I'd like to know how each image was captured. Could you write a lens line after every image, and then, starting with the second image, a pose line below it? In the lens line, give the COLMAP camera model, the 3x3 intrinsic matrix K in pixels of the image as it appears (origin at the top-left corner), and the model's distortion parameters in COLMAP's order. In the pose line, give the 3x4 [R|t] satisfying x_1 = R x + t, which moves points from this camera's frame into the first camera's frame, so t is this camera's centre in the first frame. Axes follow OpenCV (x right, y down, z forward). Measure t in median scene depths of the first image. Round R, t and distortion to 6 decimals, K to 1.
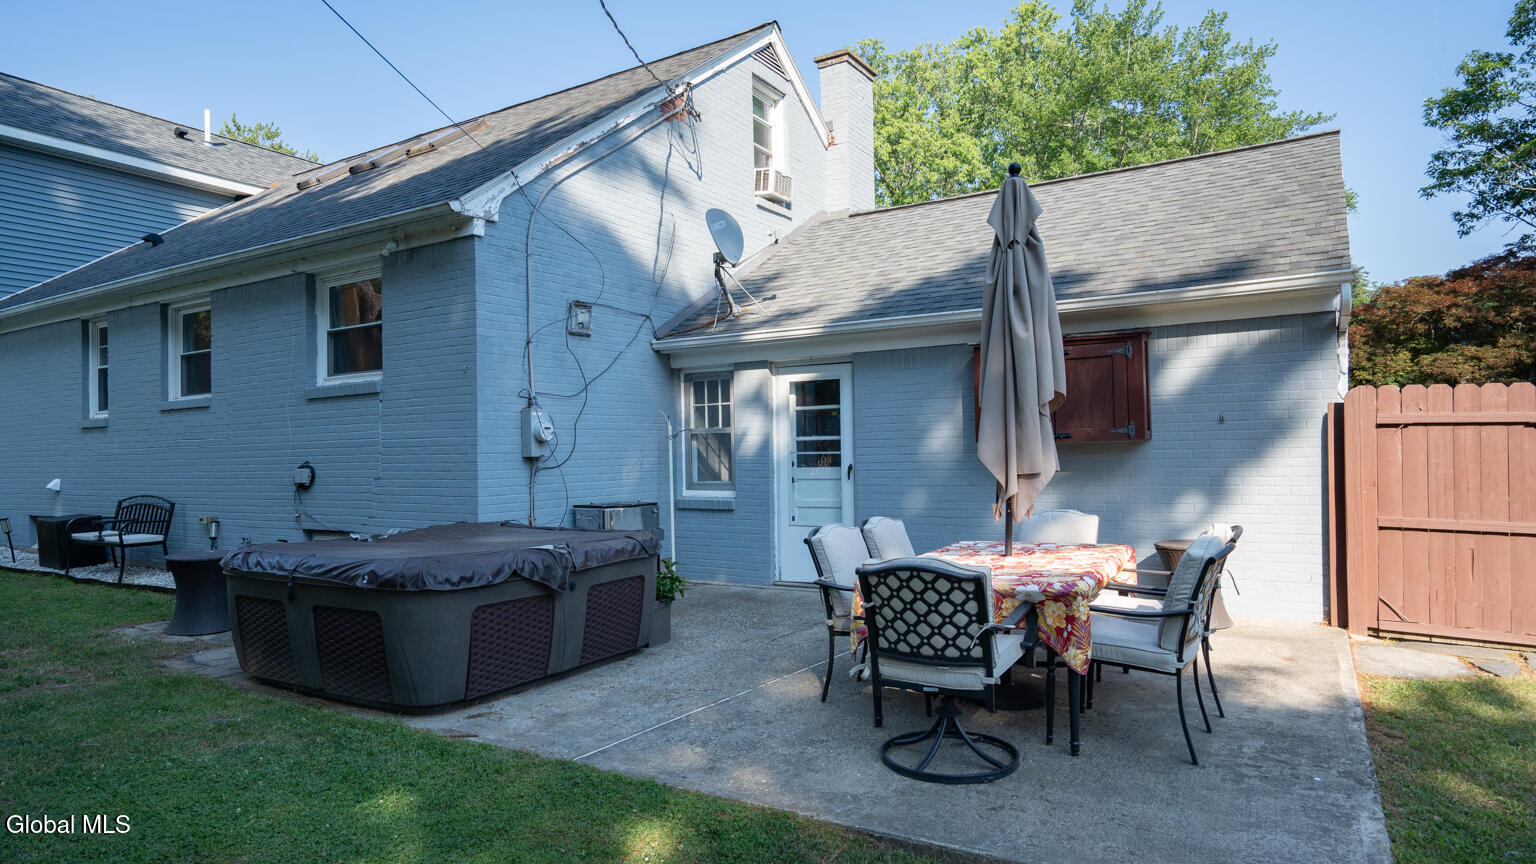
lens RADIAL K [[904.1, 0, 768.0], [0, 904.1, 432.0], [0, 0, 1]] dist [0.003638, 0.002574]
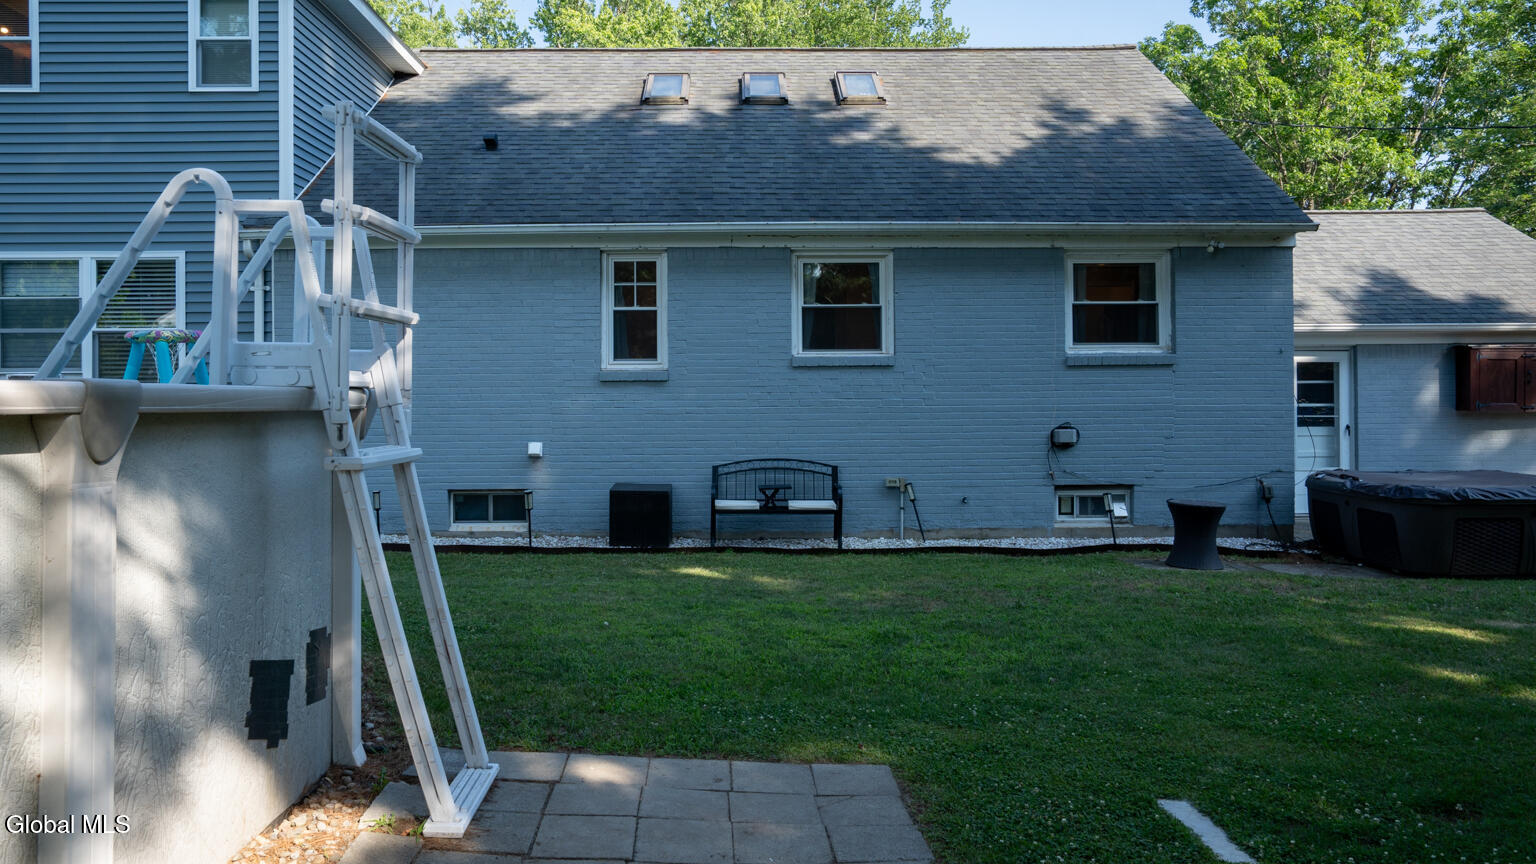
lens RADIAL K [[1104.8, 0, 768.0], [0, 1104.8, 432.0], [0, 0, 1]] dist [0.020770, 0.007197]
pose [[0.828198, -0.004189, 0.560420, -1.525083], [-0.021276, 0.999016, 0.038910, -0.000526], [-0.560032, -0.044149, 0.827294, 0.086559]]
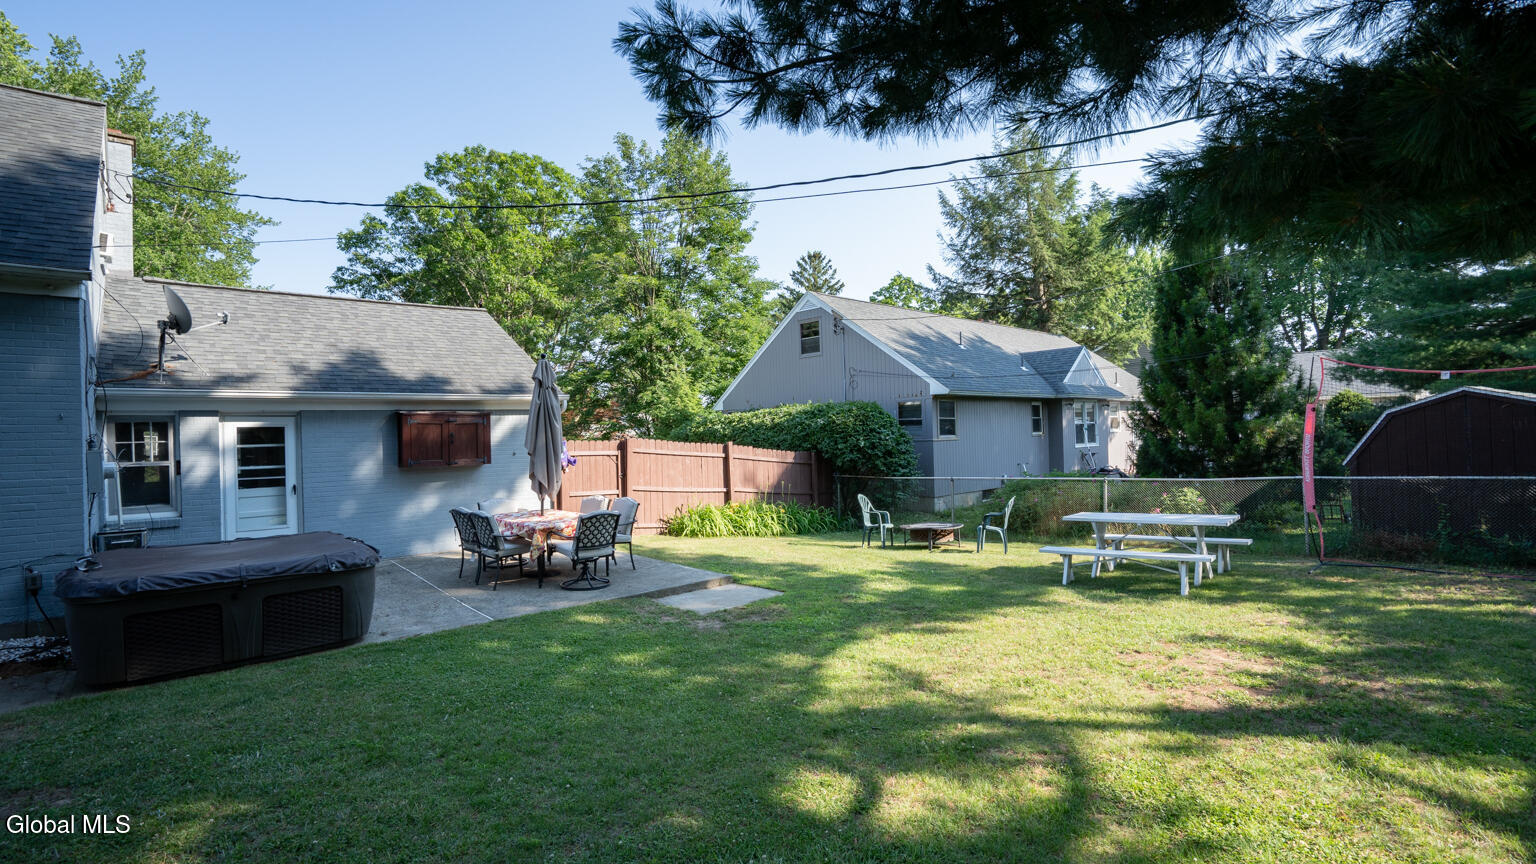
lens RADIAL K [[701.9, 0, 768.0], [0, 701.9, 432.0], [0, 0, 1]] dist [-0.000775, 0.000151]
pose [[0.268914, 0.016715, 0.963019, -0.779692], [-0.000227, 0.999850, -0.017290, -0.029829], [-0.963164, 0.004431, 0.268878, -0.060173]]
